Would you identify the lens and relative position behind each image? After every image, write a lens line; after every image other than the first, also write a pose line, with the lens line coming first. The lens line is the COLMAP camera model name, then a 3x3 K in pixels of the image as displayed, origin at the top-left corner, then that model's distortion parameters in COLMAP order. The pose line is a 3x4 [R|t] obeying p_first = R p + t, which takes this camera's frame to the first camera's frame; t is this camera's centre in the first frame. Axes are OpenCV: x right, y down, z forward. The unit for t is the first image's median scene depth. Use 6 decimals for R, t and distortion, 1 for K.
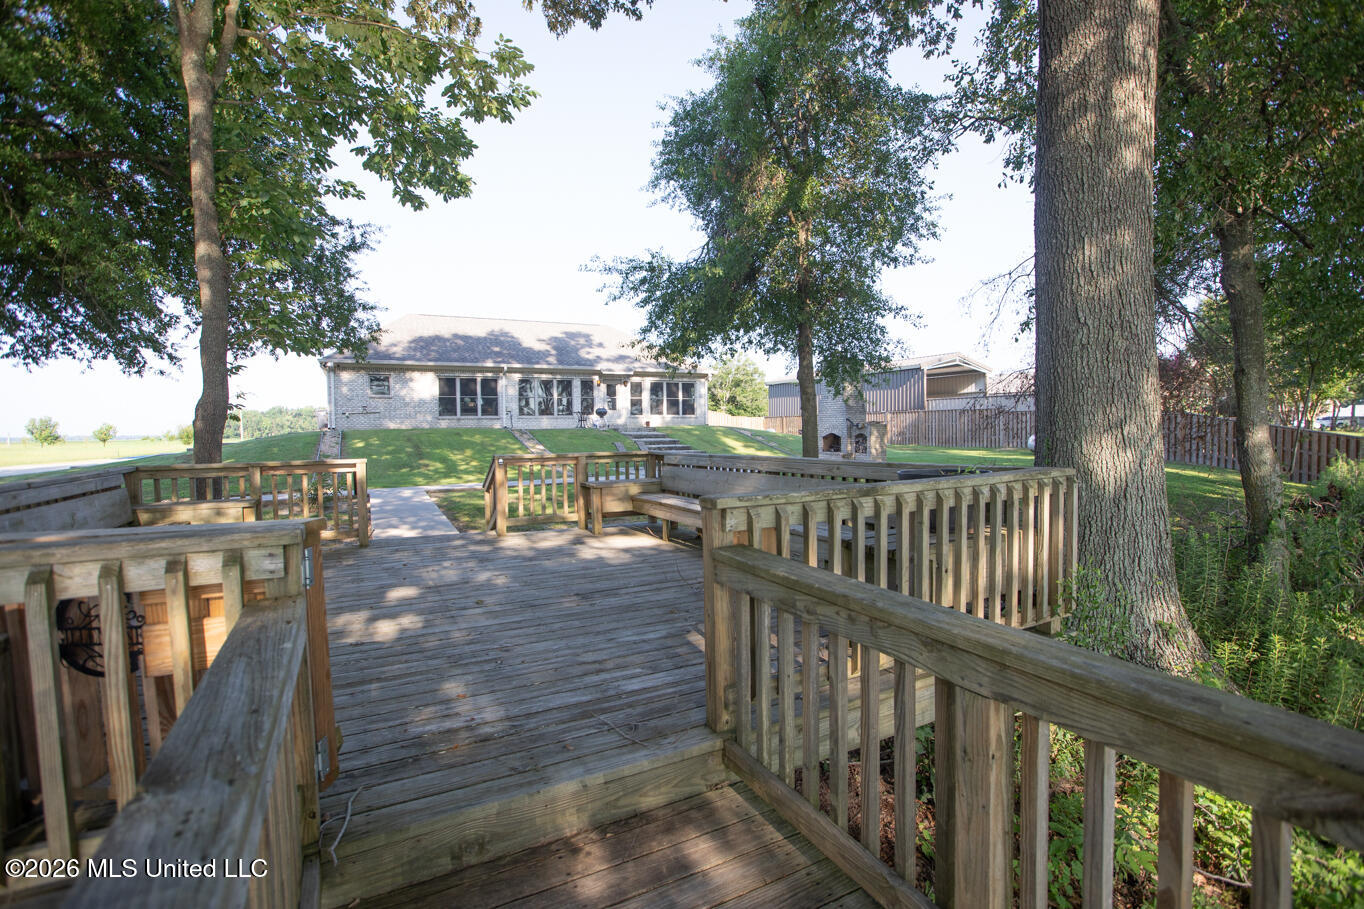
lens RADIAL K [[634.8, 0, 686.6], [0, 634.8, 452.8], [0, 0, 1]] dist [-0.057974, 0.026324]
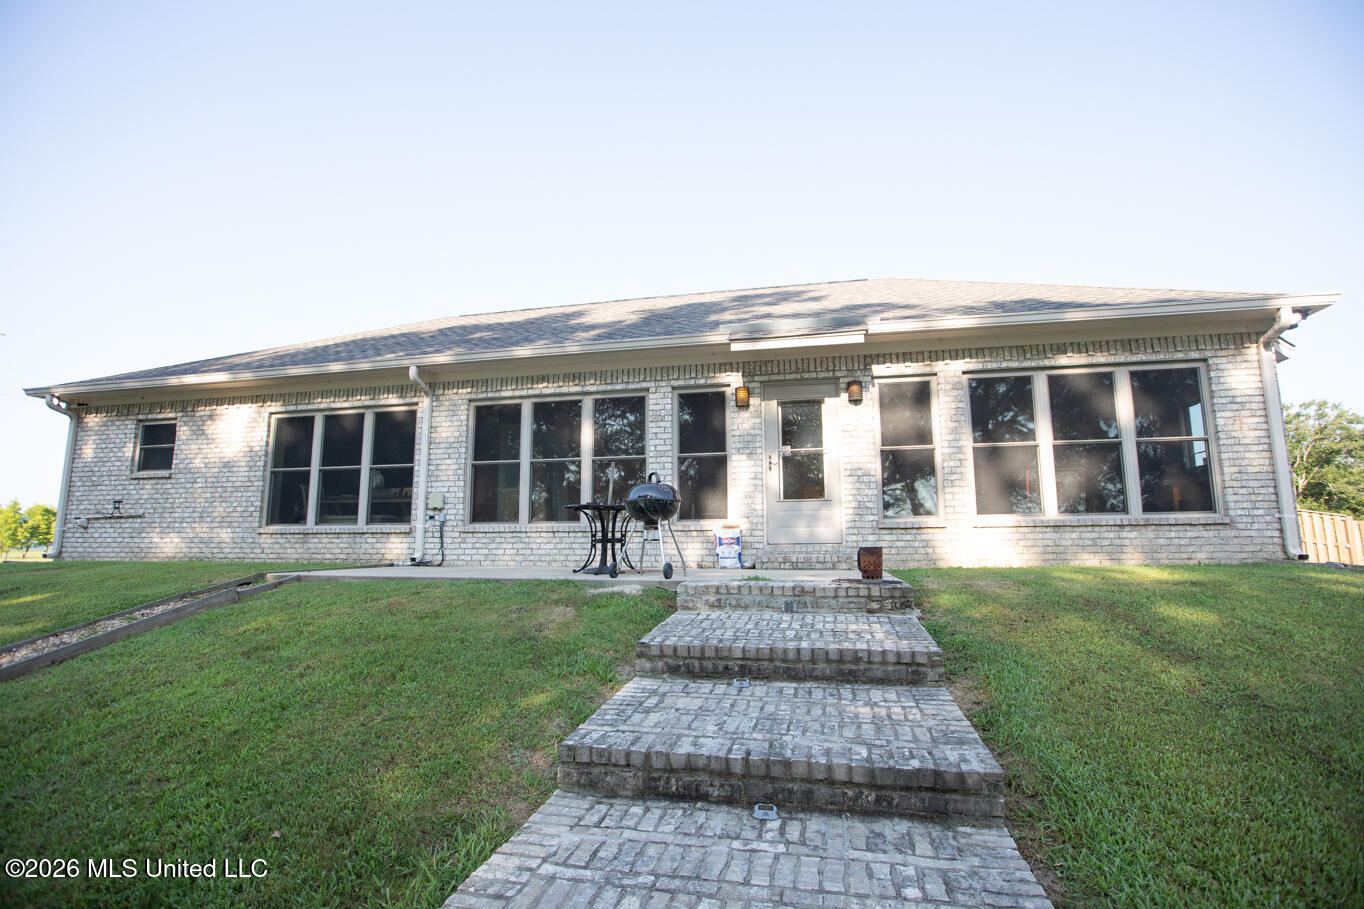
lens RADIAL K [[634.8, 0, 686.6], [0, 634.8, 452.8], [0, 0, 1]] dist [-0.057974, 0.026324]
pose [[0.763448, -0.083101, -0.640501, 0.014067], [-0.030193, 0.986012, -0.163918, -0.057915], [0.645164, 0.144482, 0.750259, 1.054025]]
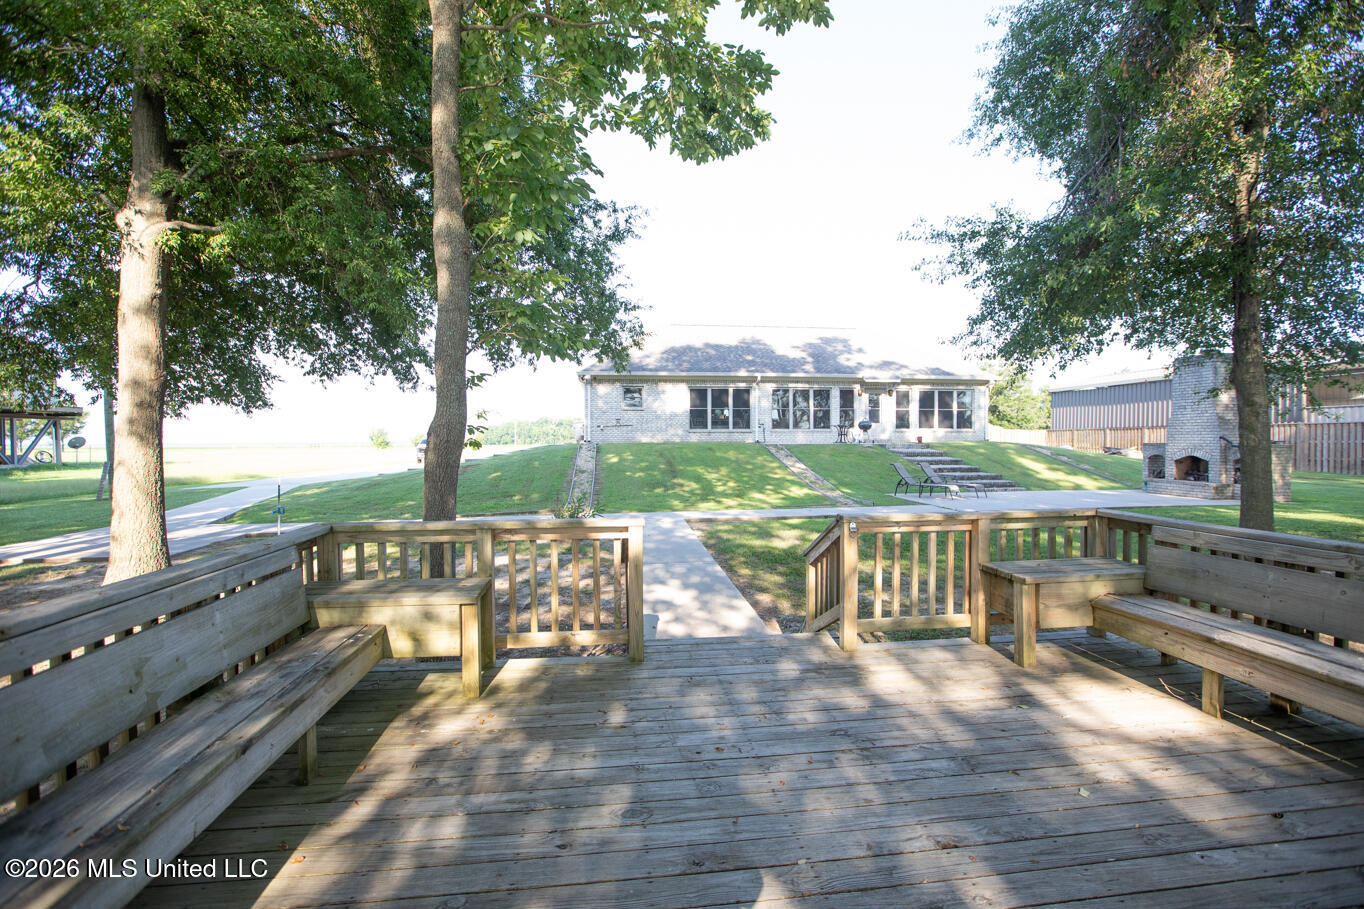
lens RADIAL K [[634.8, 0, 686.6], [0, 634.8, 452.8], [0, 0, 1]] dist [-0.057974, 0.026324]
pose [[0.935856, 0.016800, -0.351981, -0.071156], [-0.022378, 0.999680, -0.011784, -0.013728], [0.351670, 0.018905, 0.935933, 0.120386]]
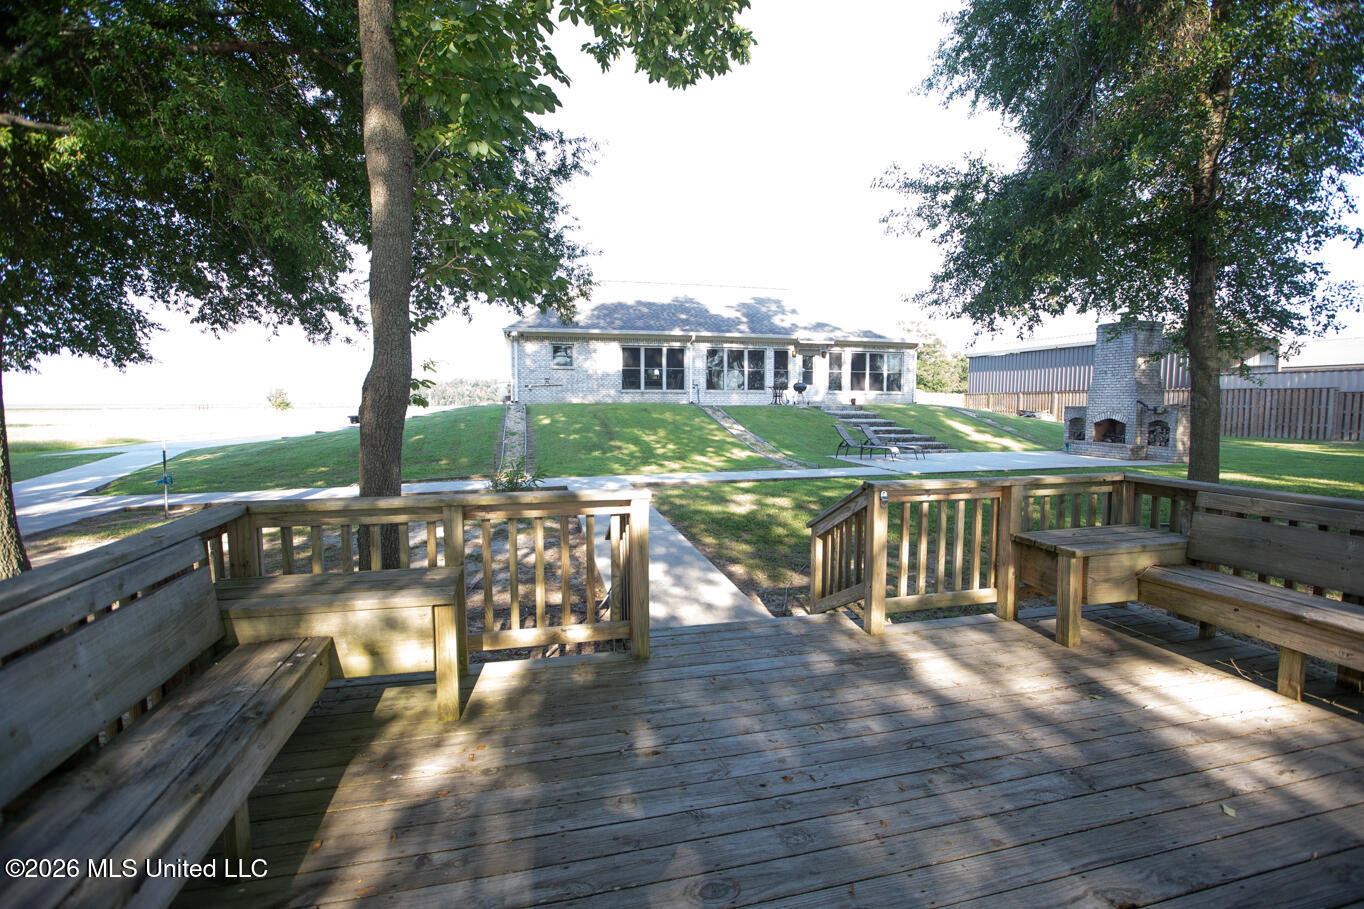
lens RADIAL K [[634.8, 0, 686.6], [0, 634.8, 452.8], [0, 0, 1]] dist [-0.057974, 0.026324]
pose [[0.972412, 0.033095, -0.230910, -0.101867], [-0.023265, 0.998708, 0.045168, -0.012620], [0.232106, -0.038550, 0.971926, 0.141419]]
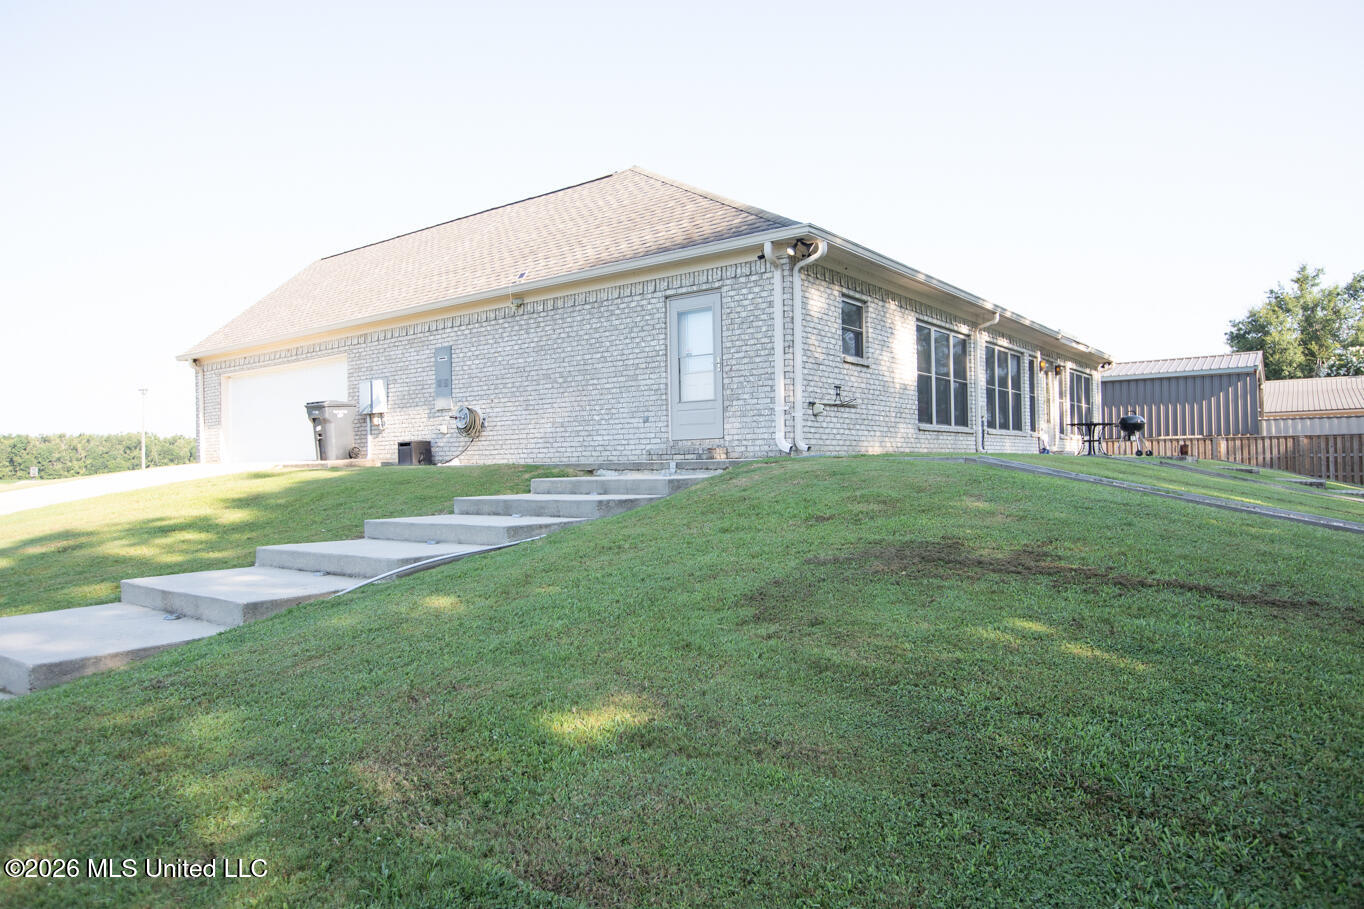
lens RADIAL K [[875.5, 0, 682.0], [0, 875.5, 454.5], [0, 0, 1]] dist [-0.000855, -0.000180]
pose [[0.904836, 0.006218, 0.425715, -0.894330], [0.019999, 0.998169, -0.057085, -0.013466], [-0.425291, 0.060167, 0.903055, 0.686507]]
